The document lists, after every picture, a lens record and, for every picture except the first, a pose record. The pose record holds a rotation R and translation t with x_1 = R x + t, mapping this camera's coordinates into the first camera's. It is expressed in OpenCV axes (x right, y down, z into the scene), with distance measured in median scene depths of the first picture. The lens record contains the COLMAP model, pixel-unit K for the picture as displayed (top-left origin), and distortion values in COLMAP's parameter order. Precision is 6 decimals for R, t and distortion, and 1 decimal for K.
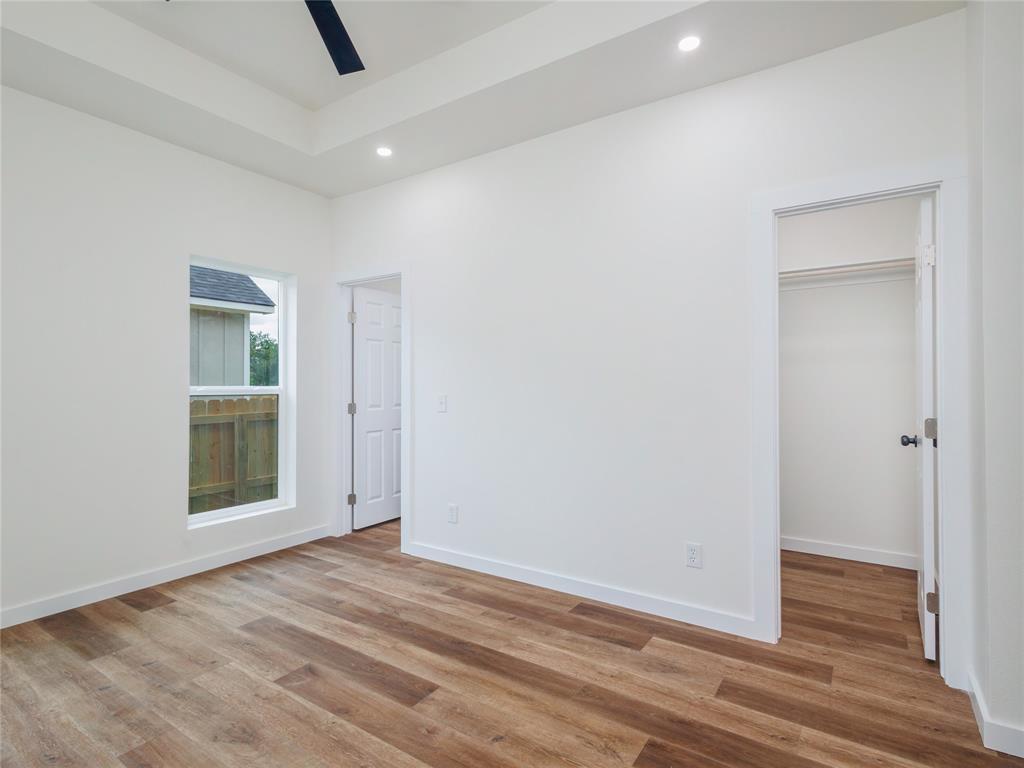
lens RADIAL K [[528.7, 0, 512.0], [0, 528.7, 384.0], [0, 0, 1]] dist [0.018506, -0.006295]
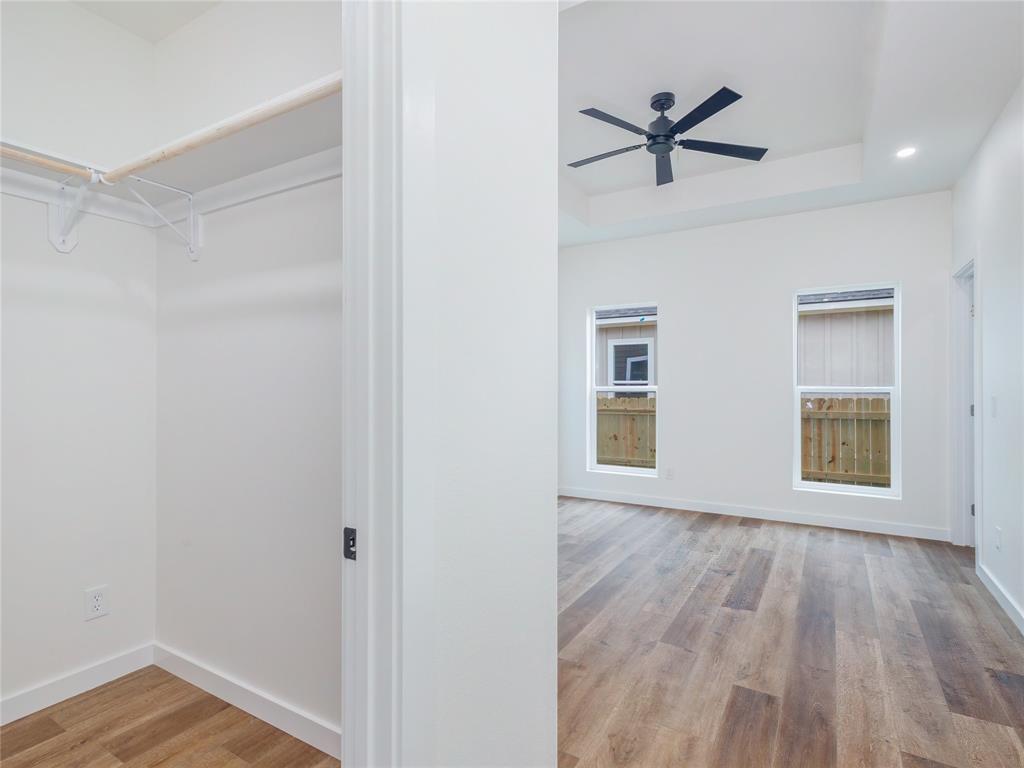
lens RADIAL K [[528.7, 0, 512.0], [0, 528.7, 384.0], [0, 0, 1]] dist [0.018506, -0.006295]
pose [[0.048193, -0.000196, -0.998838, 0.965289], [0.004992, 0.999988, 0.000045, -0.005344], [0.998826, -0.004988, 0.048193, 0.267821]]
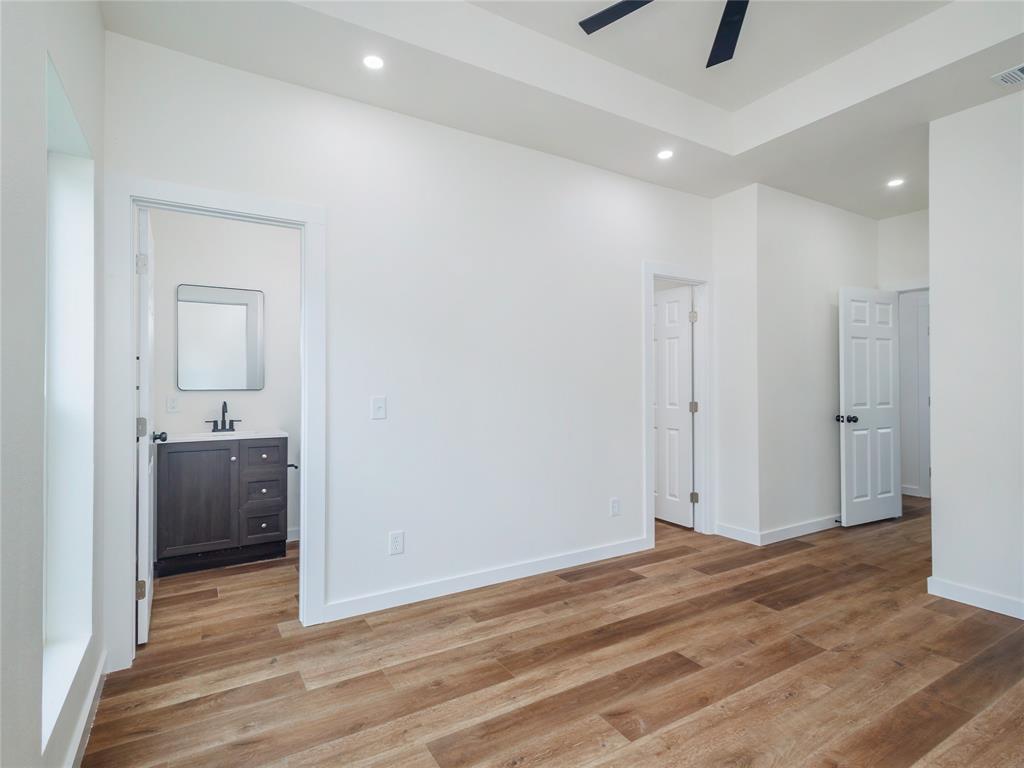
lens RADIAL K [[520.2, 0, 517.0], [0, 520.2, 385.2], [0, 0, 1]] dist [0.010185, -0.002255]
pose [[0.425209, 0.001996, 0.905093, -1.056560], [0.000426, 0.999997, -0.002405, 0.005435], [-0.905095, 0.001408, 0.425207, 0.683369]]
